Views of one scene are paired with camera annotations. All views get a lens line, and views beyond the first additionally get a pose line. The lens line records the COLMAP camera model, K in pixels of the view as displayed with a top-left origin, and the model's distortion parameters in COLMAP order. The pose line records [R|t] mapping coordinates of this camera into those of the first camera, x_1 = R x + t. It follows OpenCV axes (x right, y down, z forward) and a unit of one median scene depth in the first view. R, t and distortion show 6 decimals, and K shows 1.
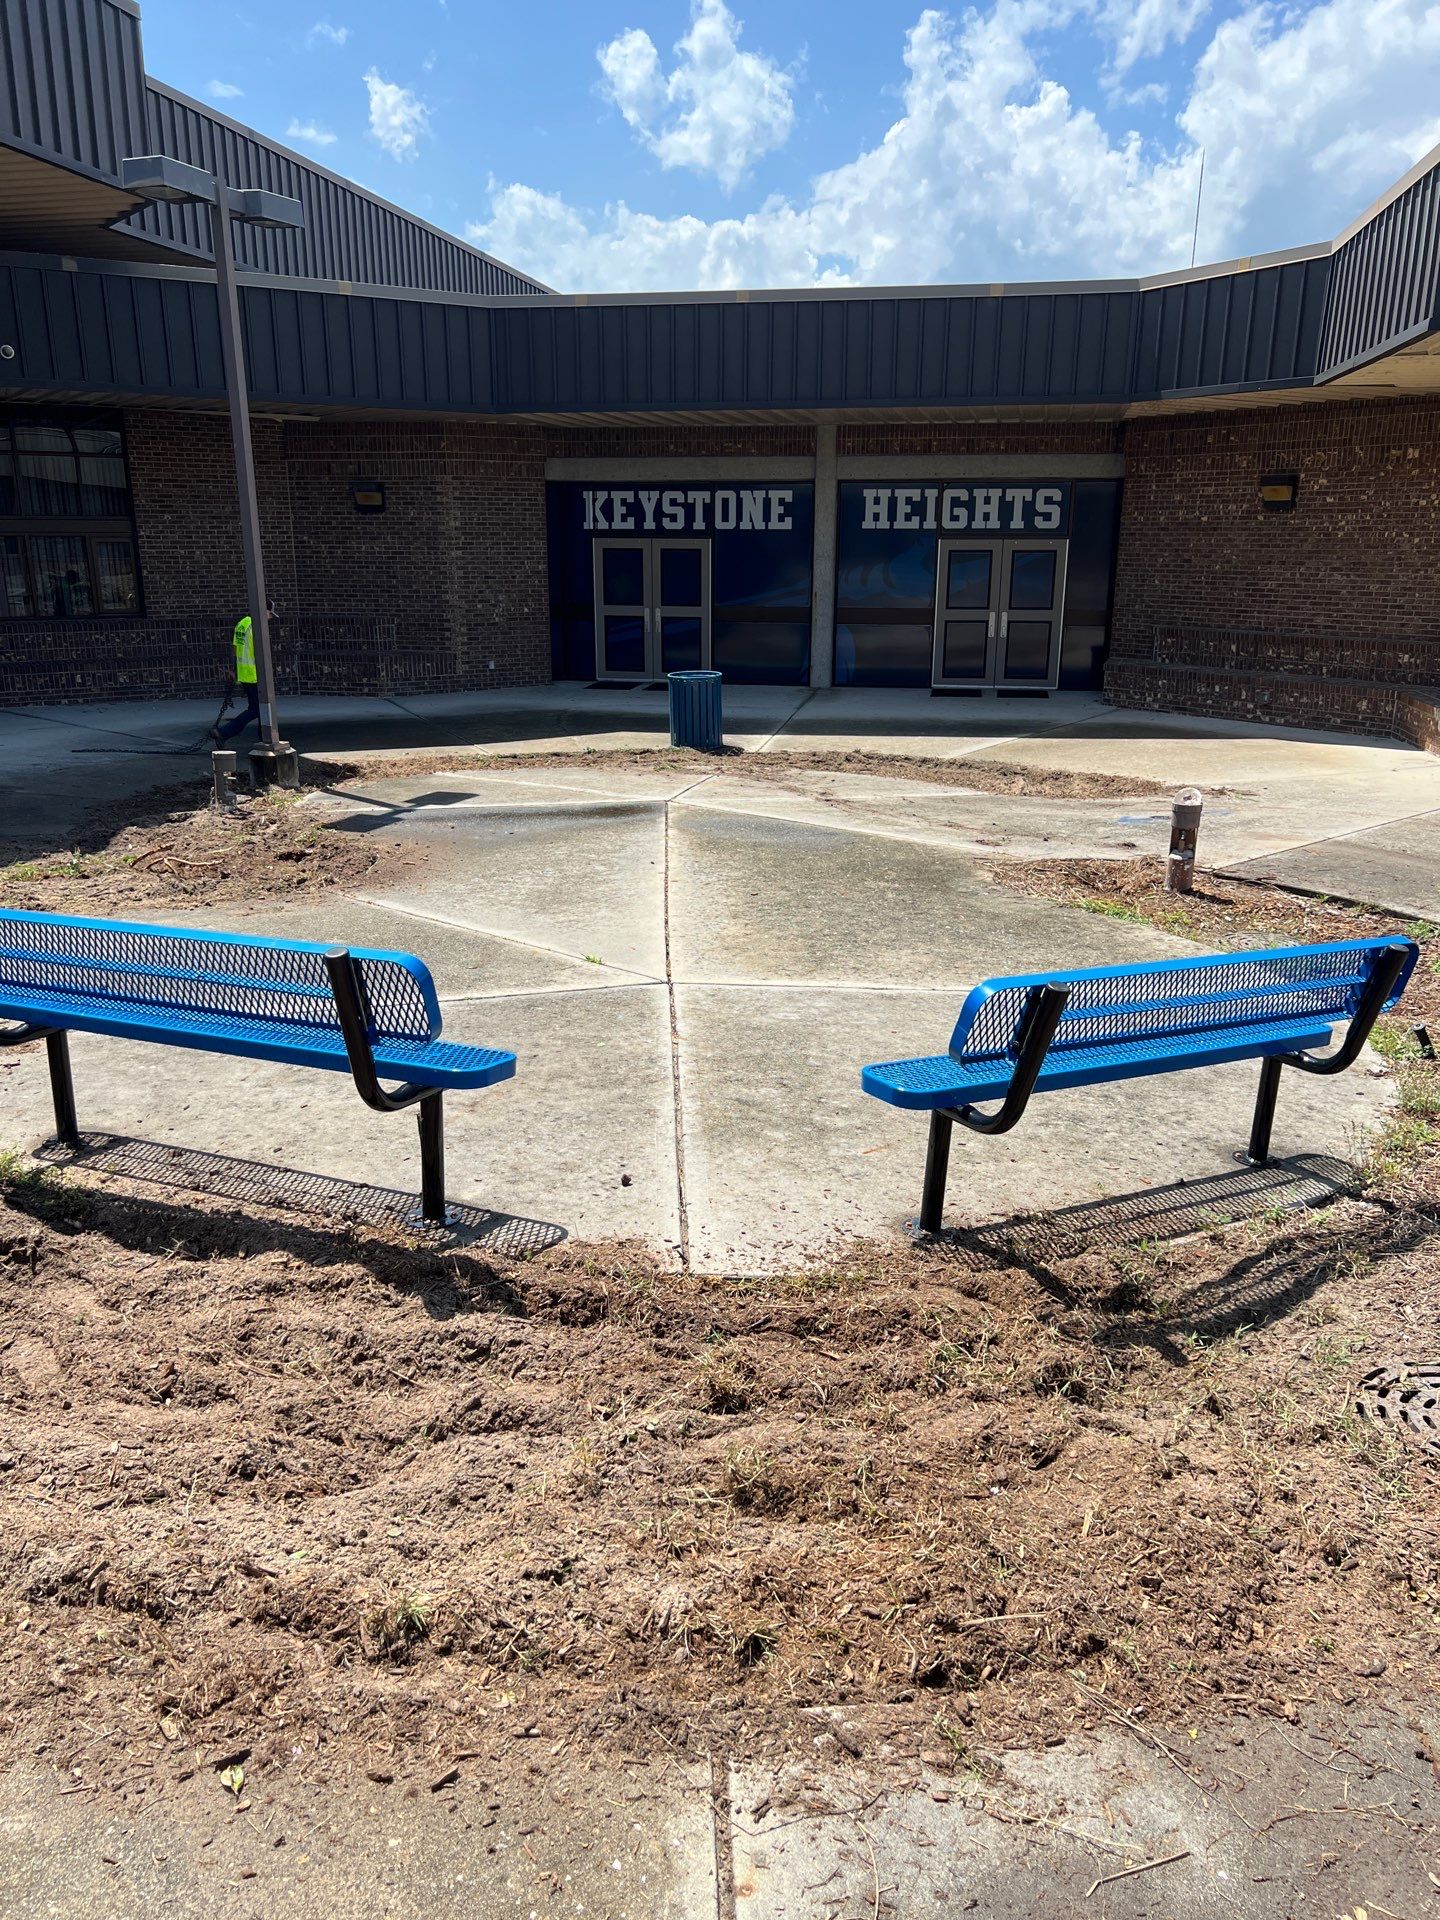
lens RADIAL K [[1474.5, 0, 723.7], [0, 1474.5, 975.6], [0, 0, 1]] dist [0.042412, -0.057453]
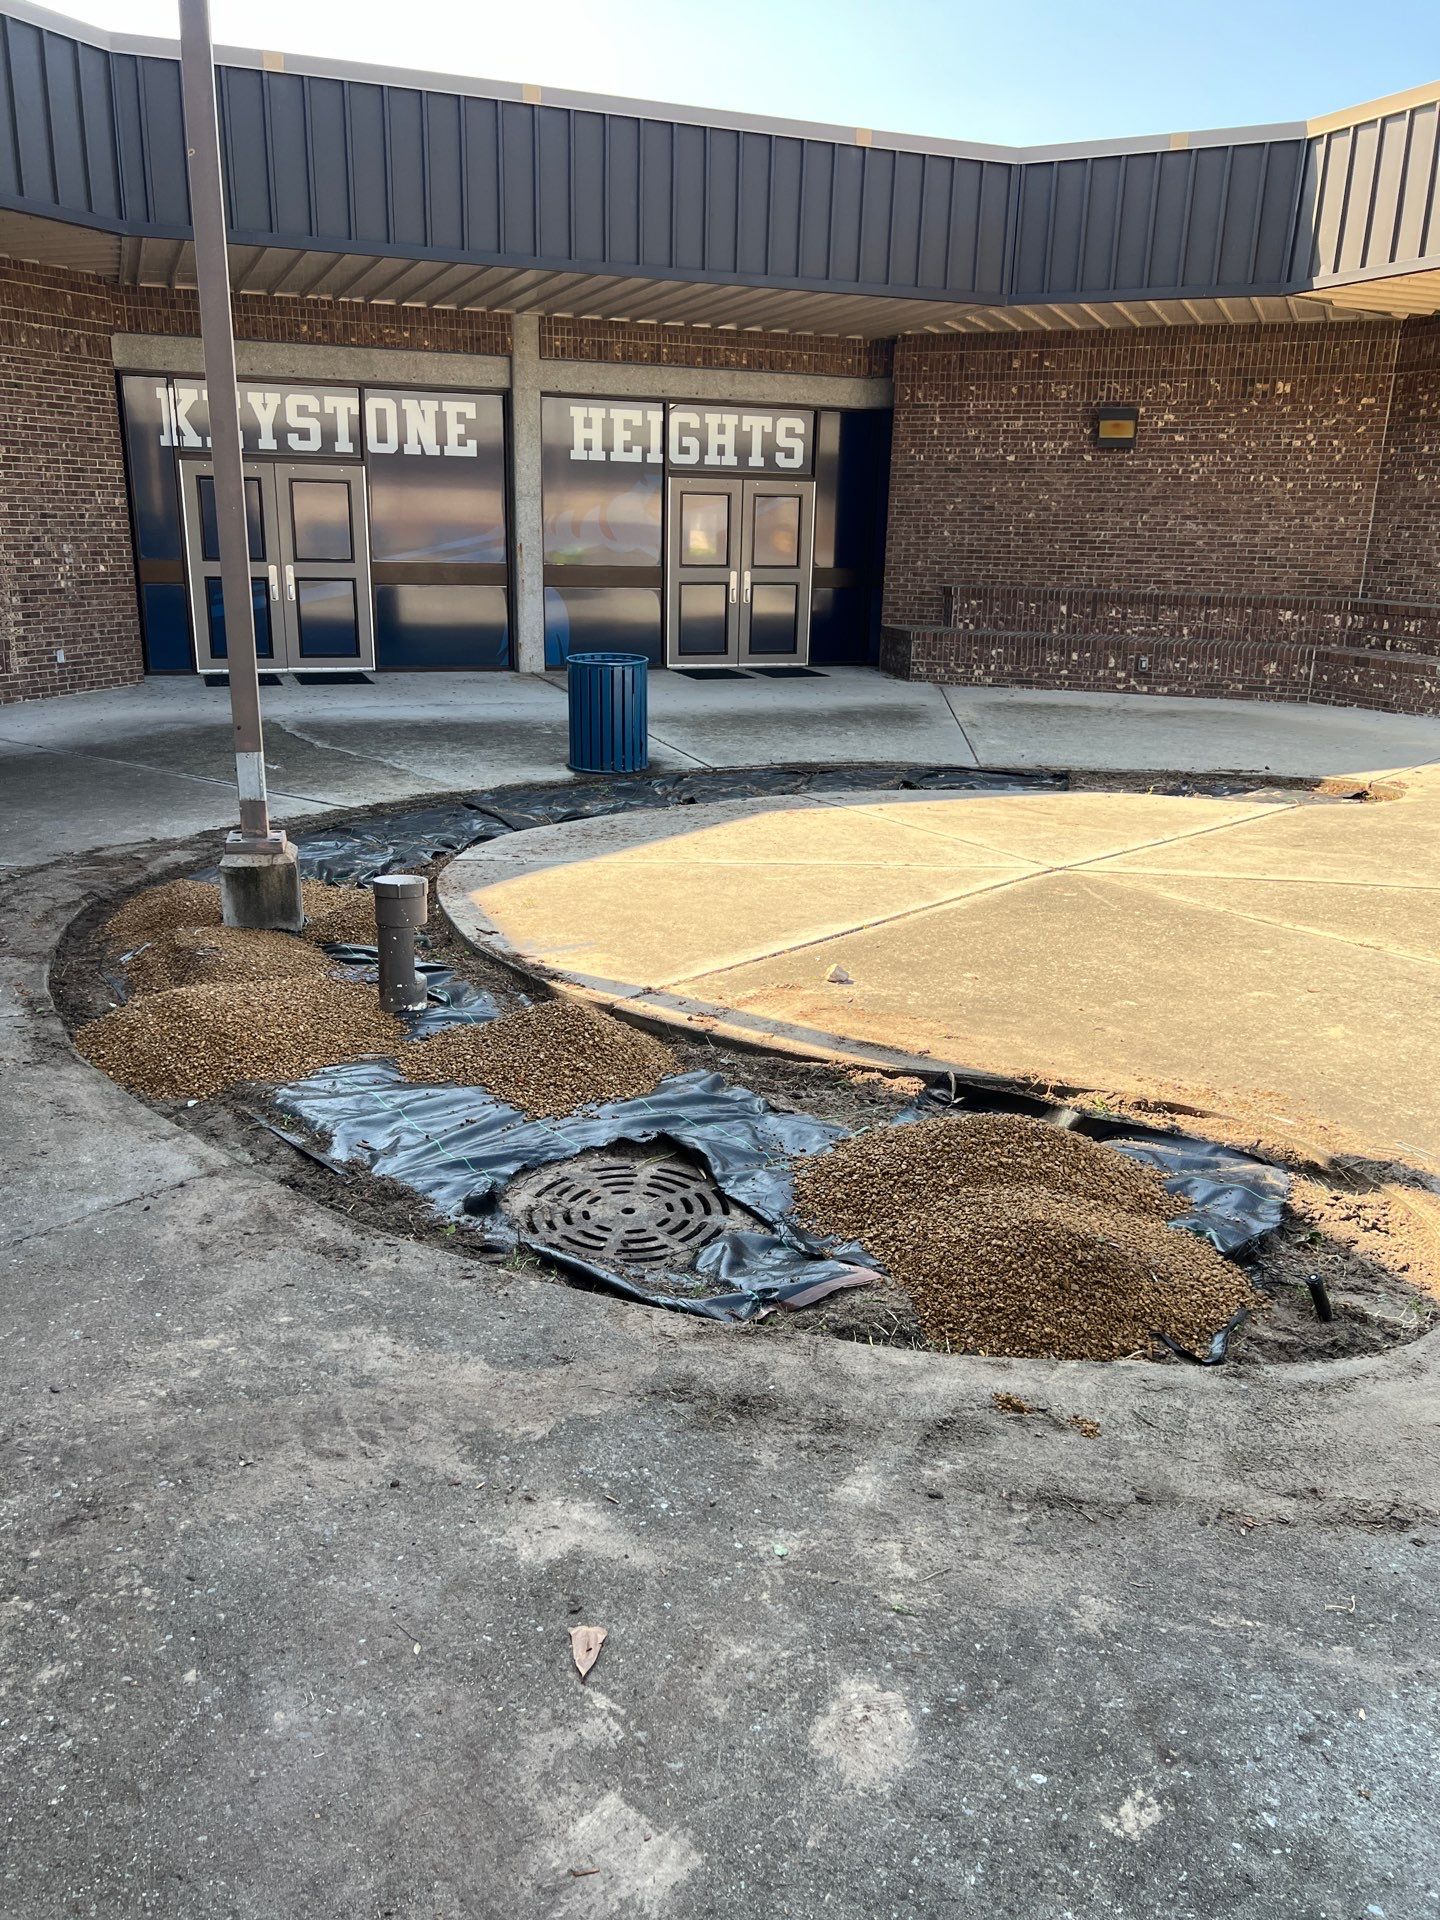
lens RADIAL K [[1471.9, 0, 722.2], [0, 1471.9, 958.1], [0, 0, 1]] dist [0.036139, -0.038986]
pose [[0.843965, -0.139377, 0.517974, -0.272248], [0.136934, 0.989639, 0.043178, -0.075509], [-0.518625, 0.034488, 0.854306, 0.336834]]
